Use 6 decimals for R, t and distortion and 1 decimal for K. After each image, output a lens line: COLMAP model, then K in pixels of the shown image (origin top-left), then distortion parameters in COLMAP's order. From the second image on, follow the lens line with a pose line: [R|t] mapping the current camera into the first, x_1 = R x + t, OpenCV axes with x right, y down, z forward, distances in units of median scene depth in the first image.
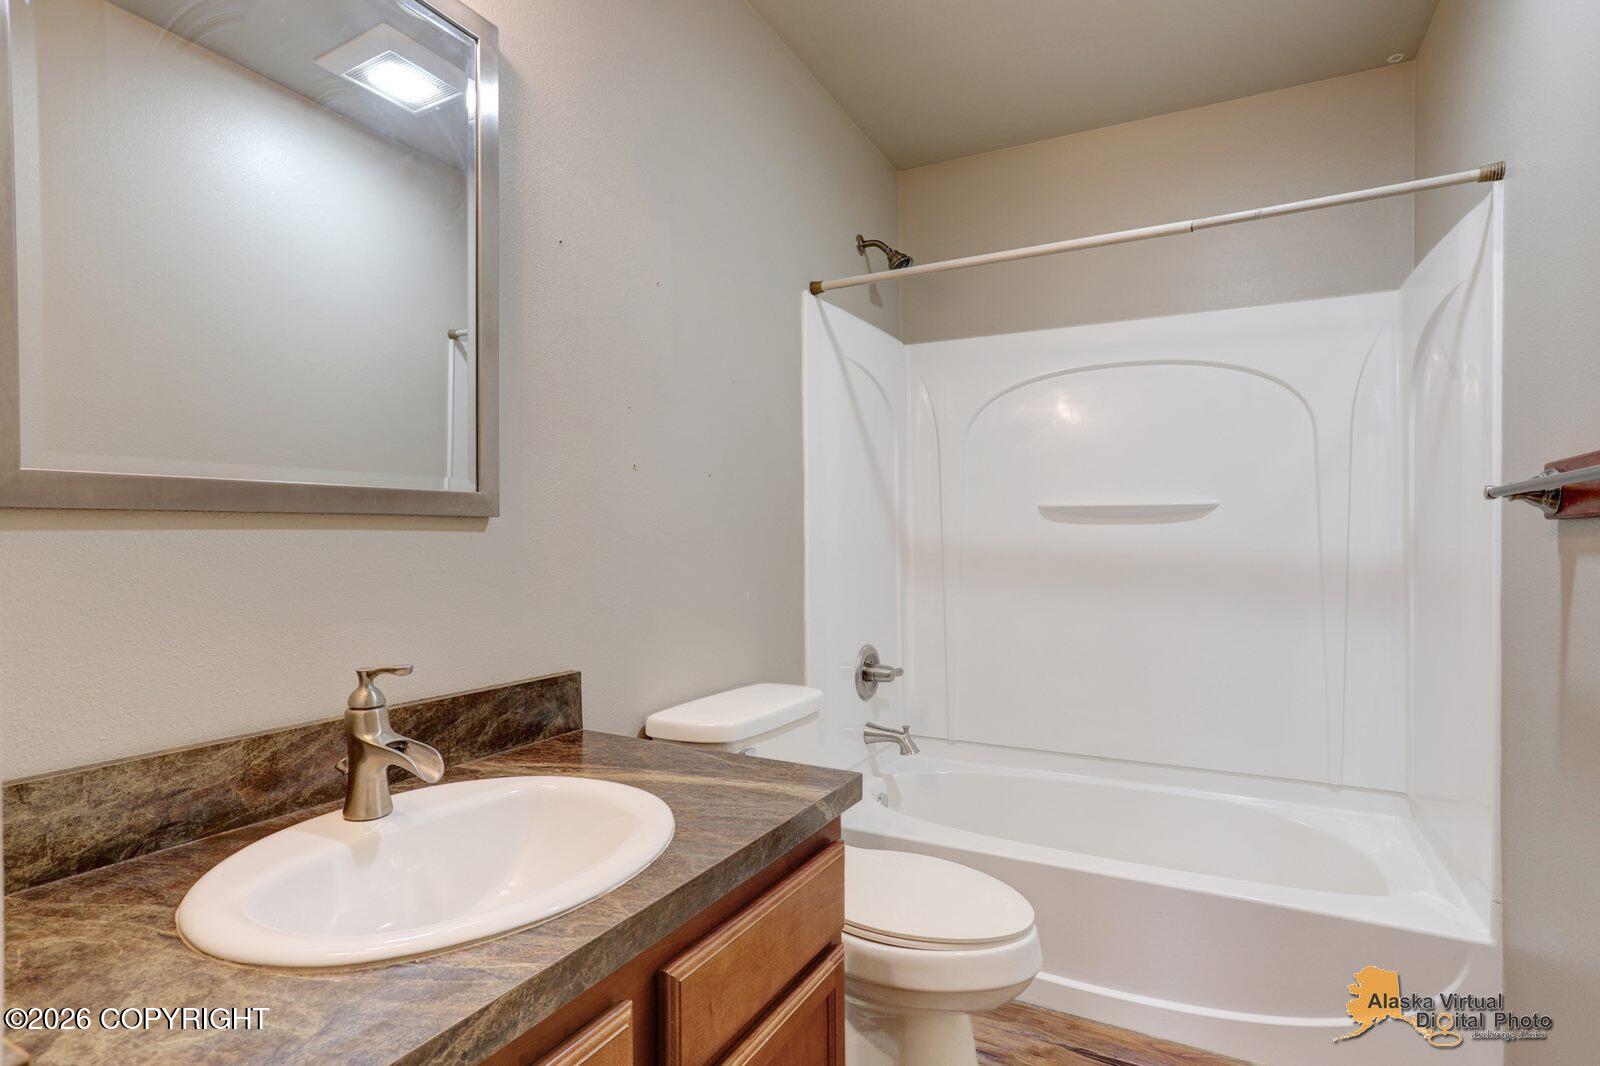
lens RADIAL K [[818.7, 0, 802.9], [0, 818.7, 550.4], [0, 0, 1]] dist [-0.053754, 0.044917]
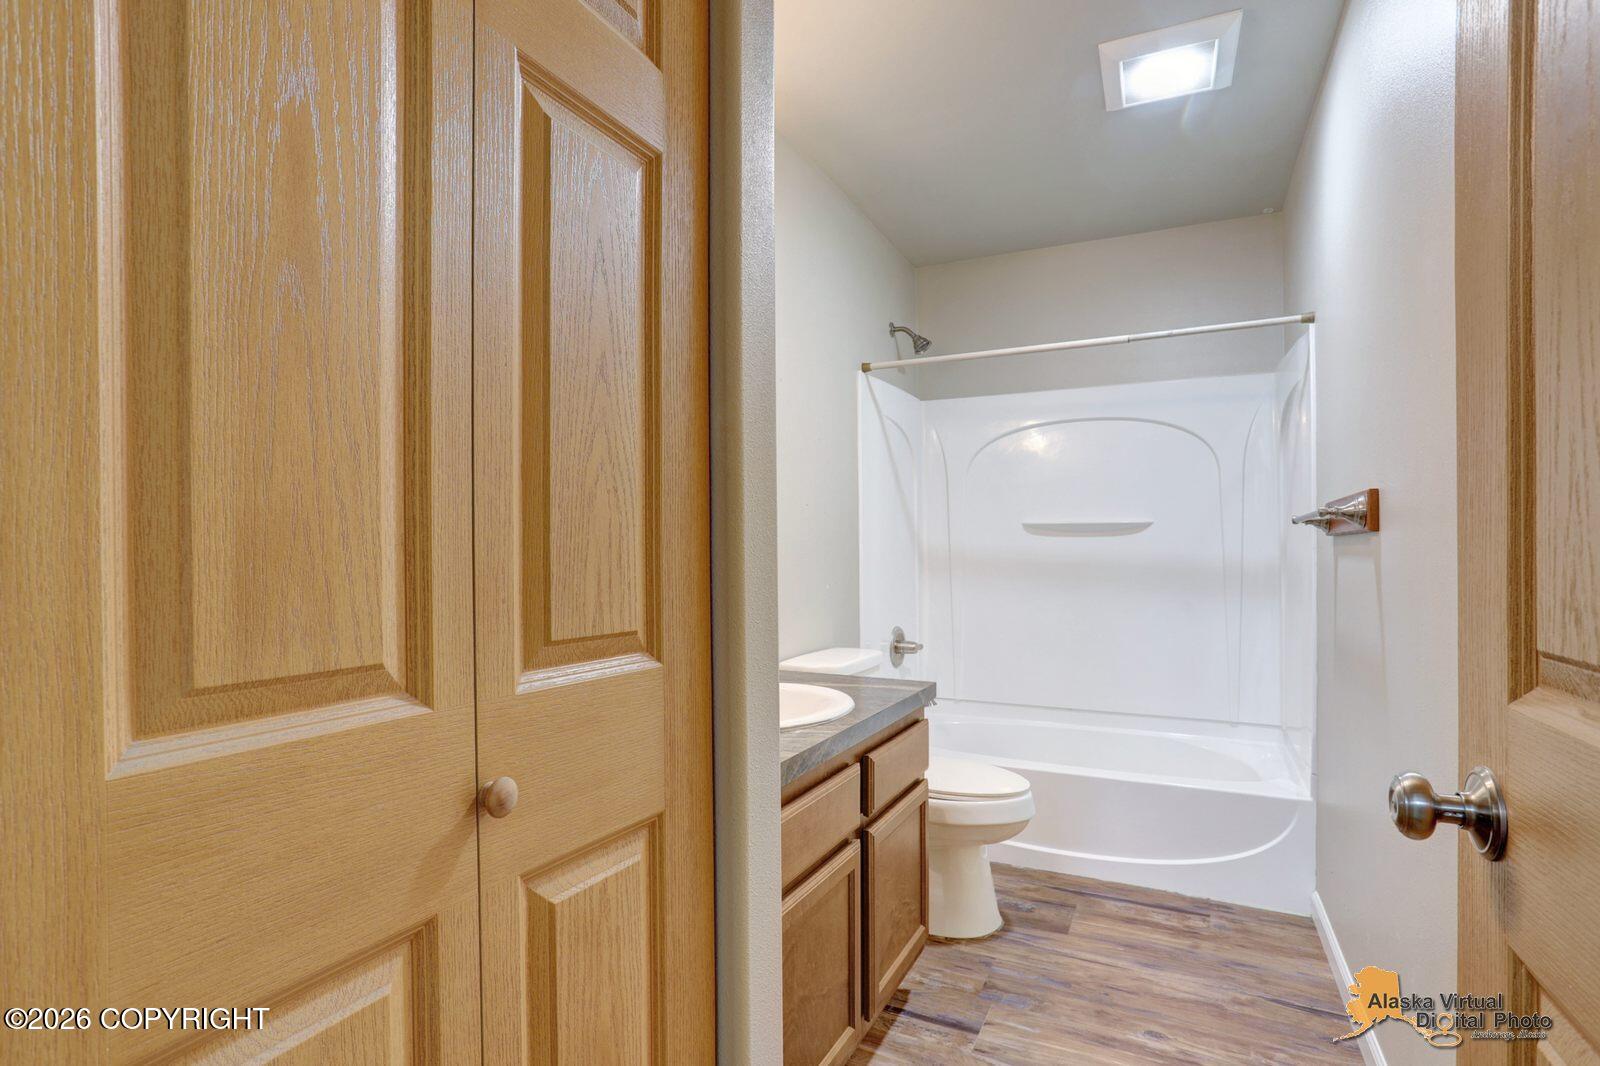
lens RADIAL K [[789.2, 0, 798.3], [0, 789.2, 553.3], [0, 0, 1]] dist [-0.059913, 0.028067]
pose [[0.999730, -0.001568, 0.023180, -0.130252], [0.001725, 0.999975, -0.006788, 0.004360], [-0.023169, 0.006826, 0.999708, -0.336170]]
